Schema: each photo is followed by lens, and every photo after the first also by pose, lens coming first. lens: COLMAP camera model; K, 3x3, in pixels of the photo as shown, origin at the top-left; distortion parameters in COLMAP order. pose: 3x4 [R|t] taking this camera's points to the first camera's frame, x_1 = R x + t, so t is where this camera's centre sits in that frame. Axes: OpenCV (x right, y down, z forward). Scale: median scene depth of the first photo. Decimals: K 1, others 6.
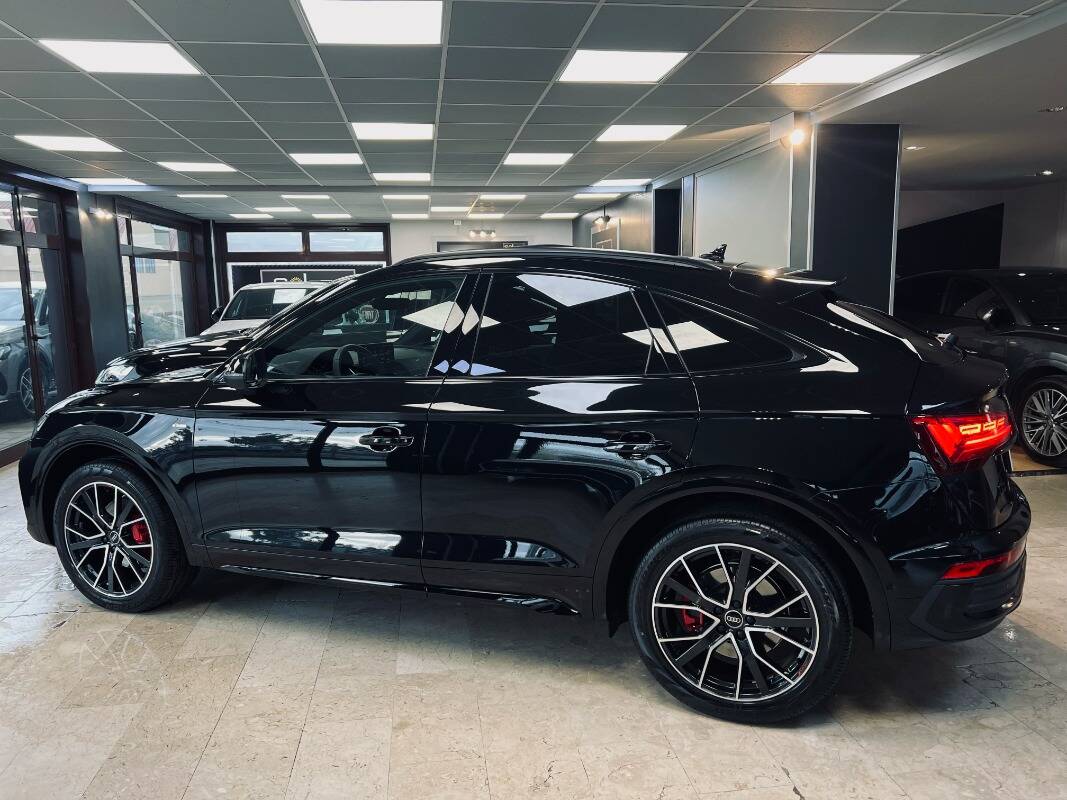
lens RADIAL K [[811.3, 0, 535.4], [0, 811.3, 408.1], [0, 0, 1]] dist [0.029466, -0.031637]
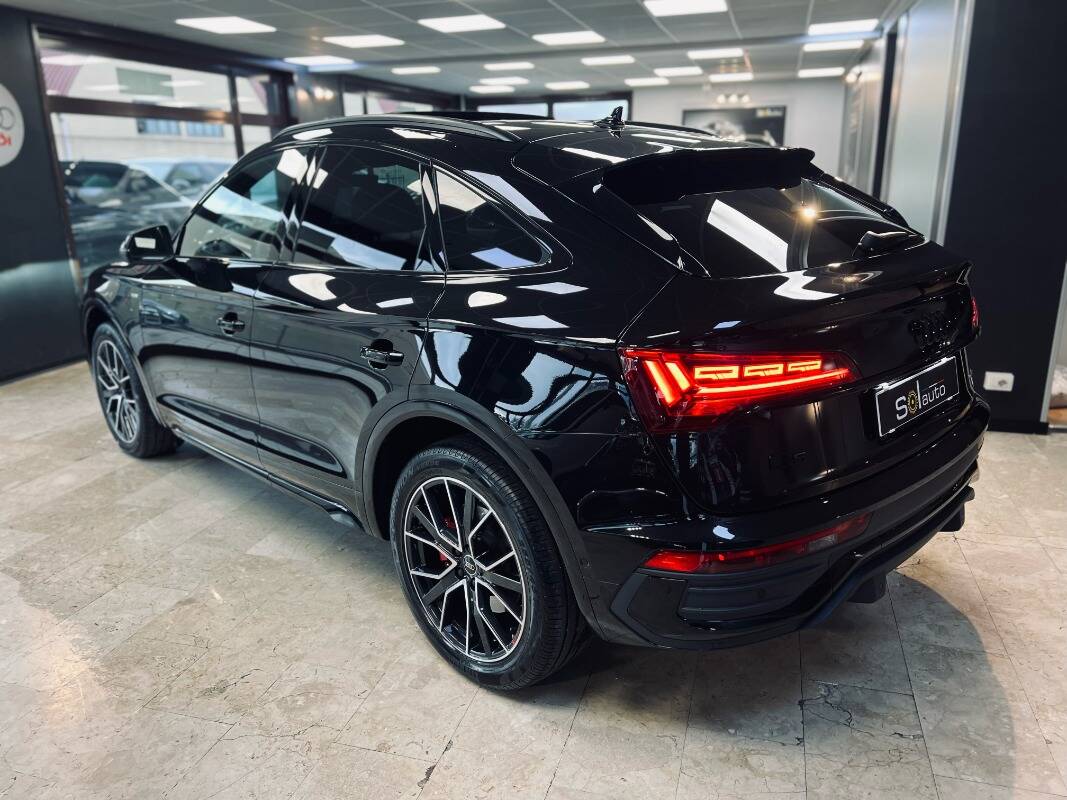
lens RADIAL K [[811.3, 0, 535.4], [0, 811.3, 408.1], [0, 0, 1]] dist [0.029466, -0.031637]
pose [[0.908665, 0.116627, -0.400907, 0.617080], [-0.055970, 0.985553, 0.159850, -0.043619], [0.413758, -0.122812, 0.902065, 0.271327]]
